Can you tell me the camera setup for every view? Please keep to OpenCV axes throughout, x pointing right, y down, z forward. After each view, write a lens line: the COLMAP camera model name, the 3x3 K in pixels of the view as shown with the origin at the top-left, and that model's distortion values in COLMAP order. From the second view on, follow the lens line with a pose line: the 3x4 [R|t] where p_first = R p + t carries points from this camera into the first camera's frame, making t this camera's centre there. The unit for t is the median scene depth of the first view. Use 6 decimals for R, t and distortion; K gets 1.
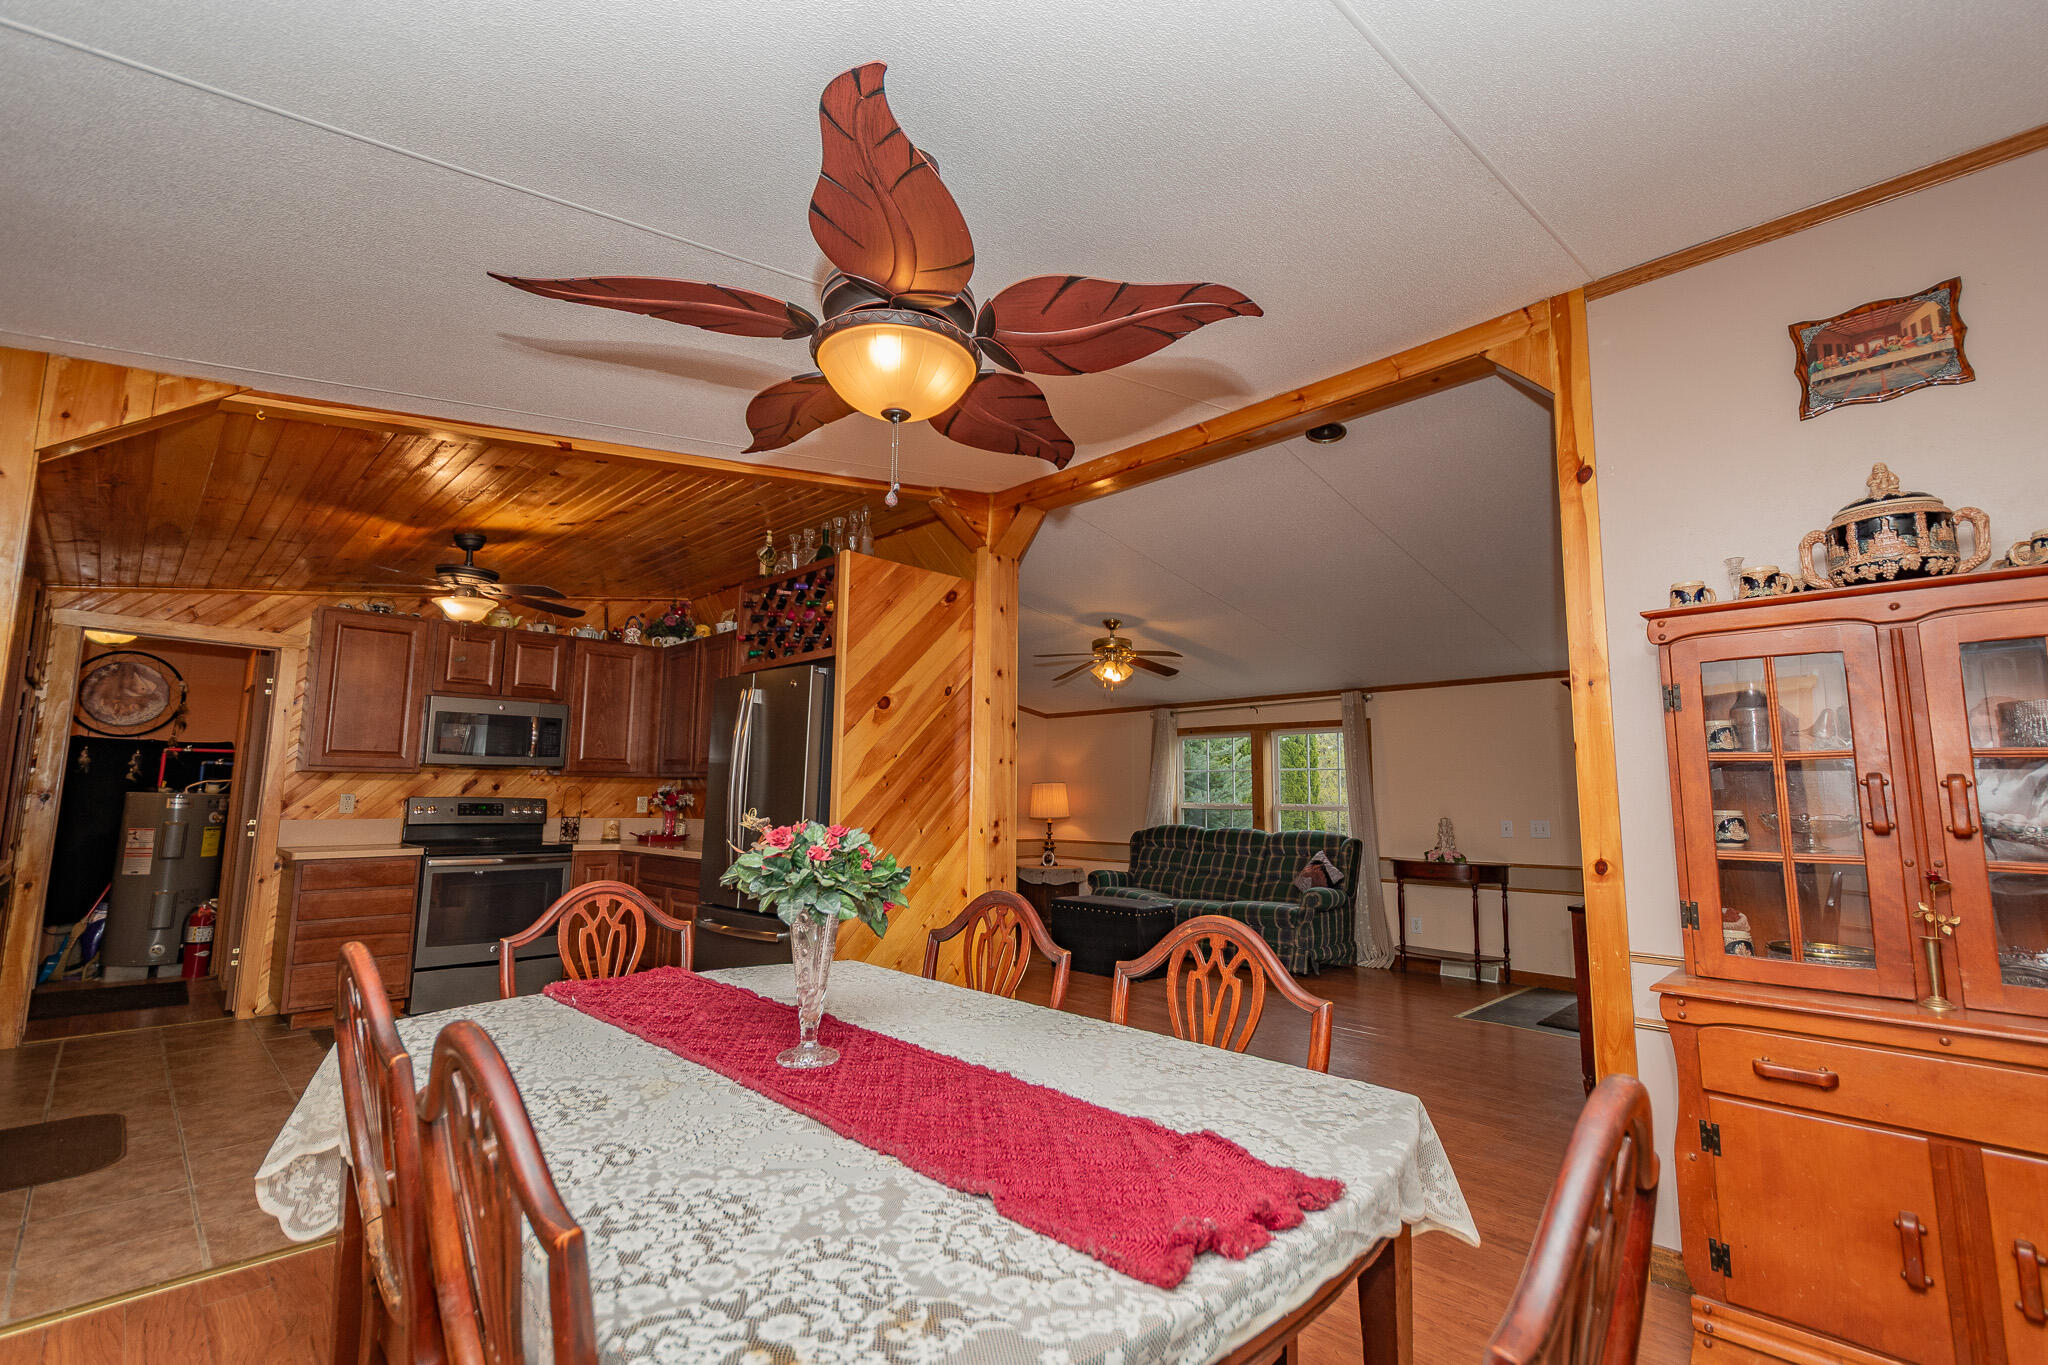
lens RADIAL K [[886.7, 0, 1030.5], [0, 886.7, 691.1], [0, 0, 1]] dist [0.027084, -0.010610]
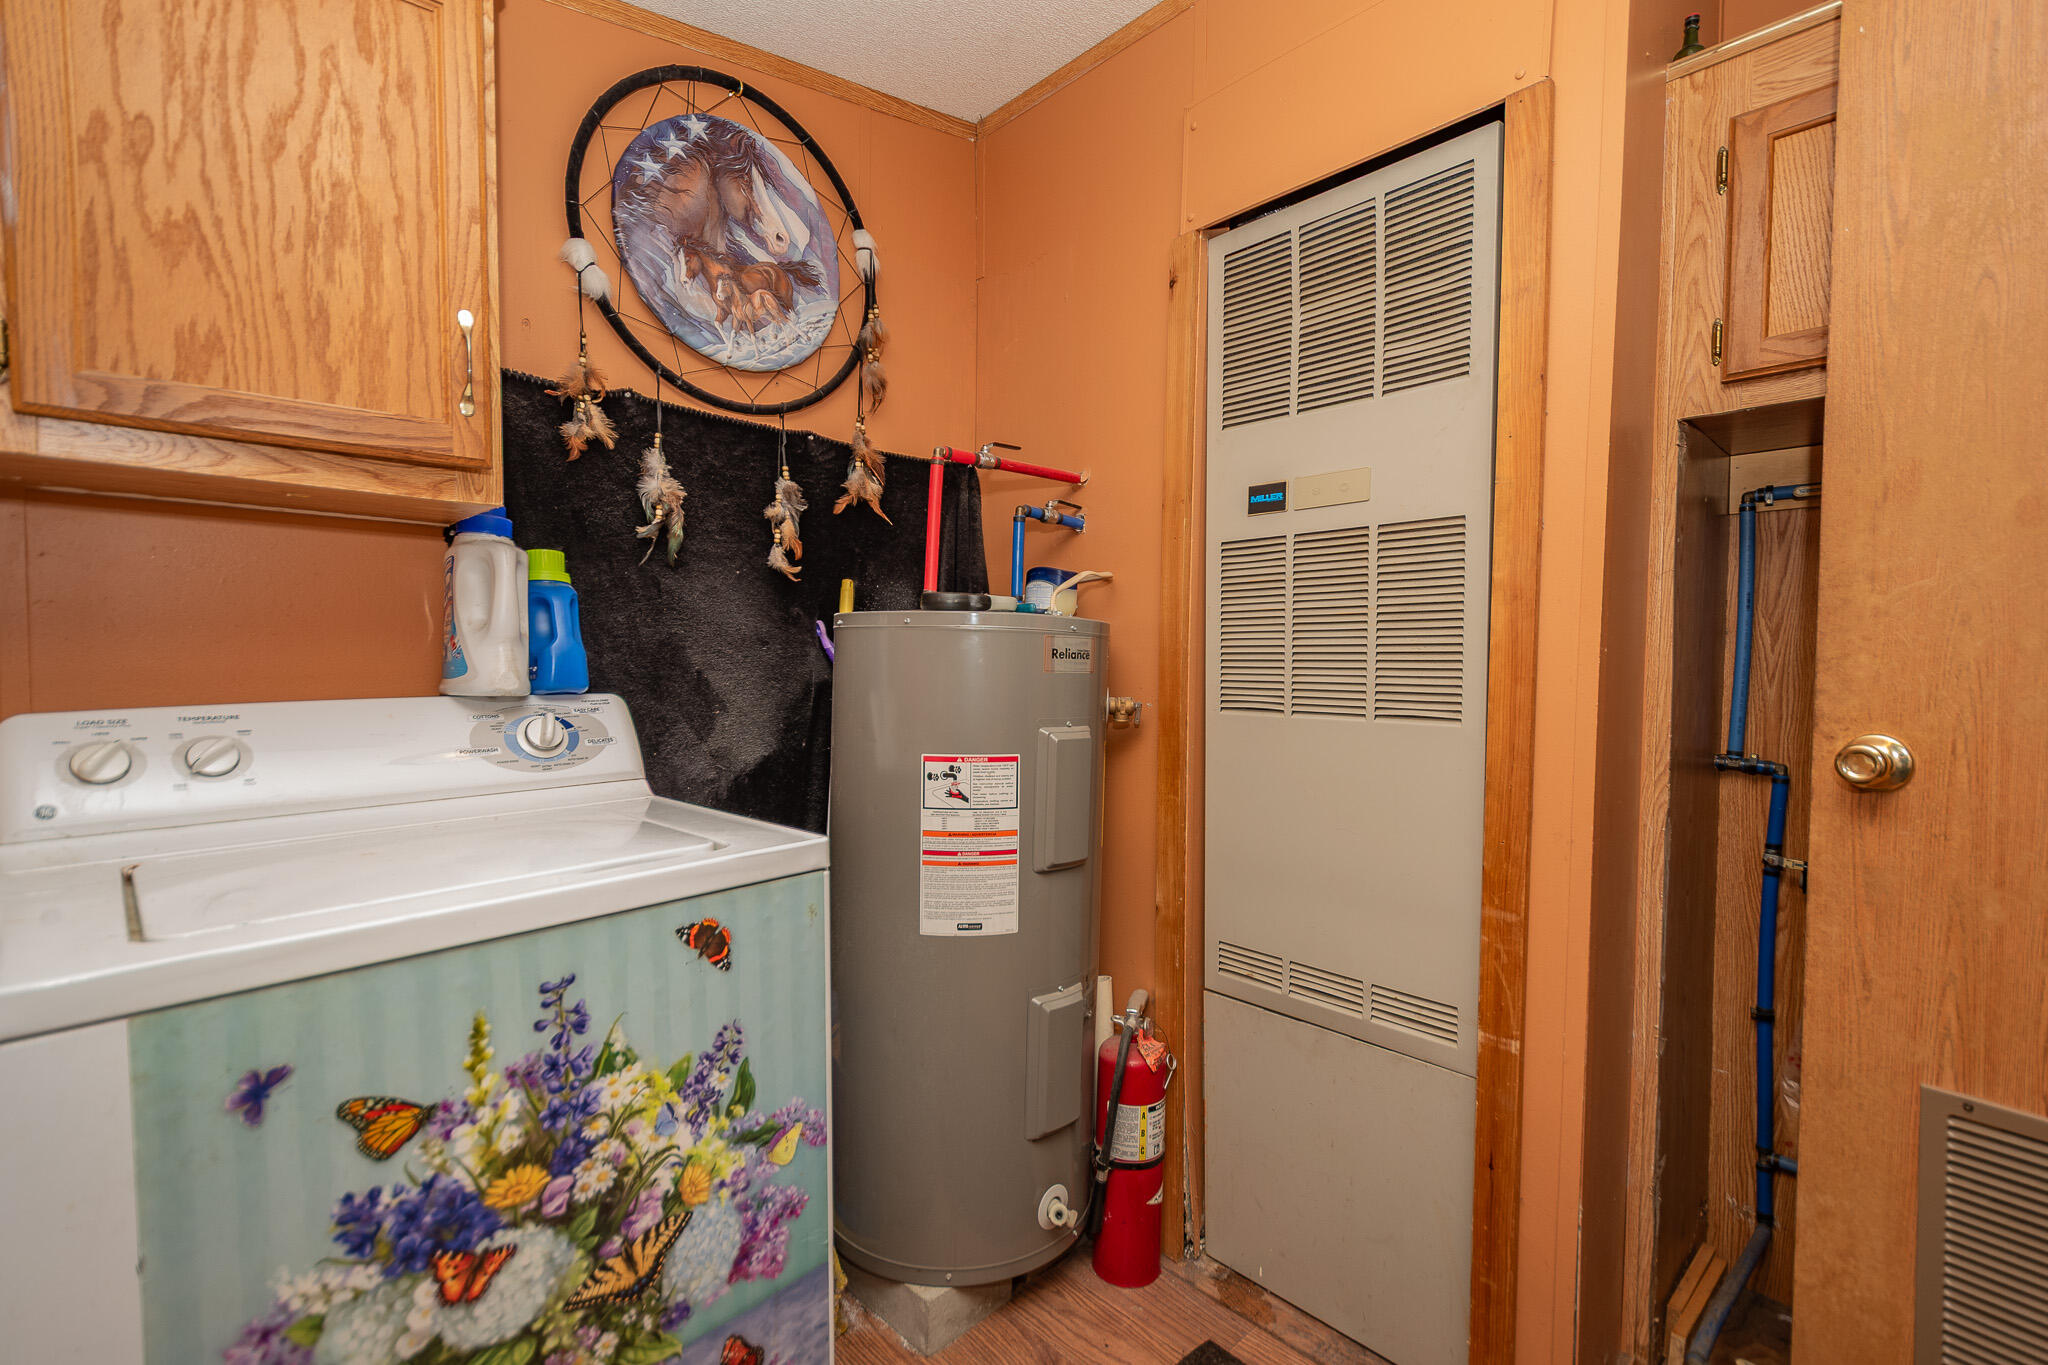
lens RADIAL K [[893.1, 0, 1033.6], [0, 893.1, 690.4], [0, 0, 1]] dist [0.010948, -0.001095]
pose [[0.999953, -0.005614, -0.007946, -0.969944], [0.006800, 0.987397, 0.158118, 0.096530], [0.006958, -0.158165, 0.987388, 0.761462]]
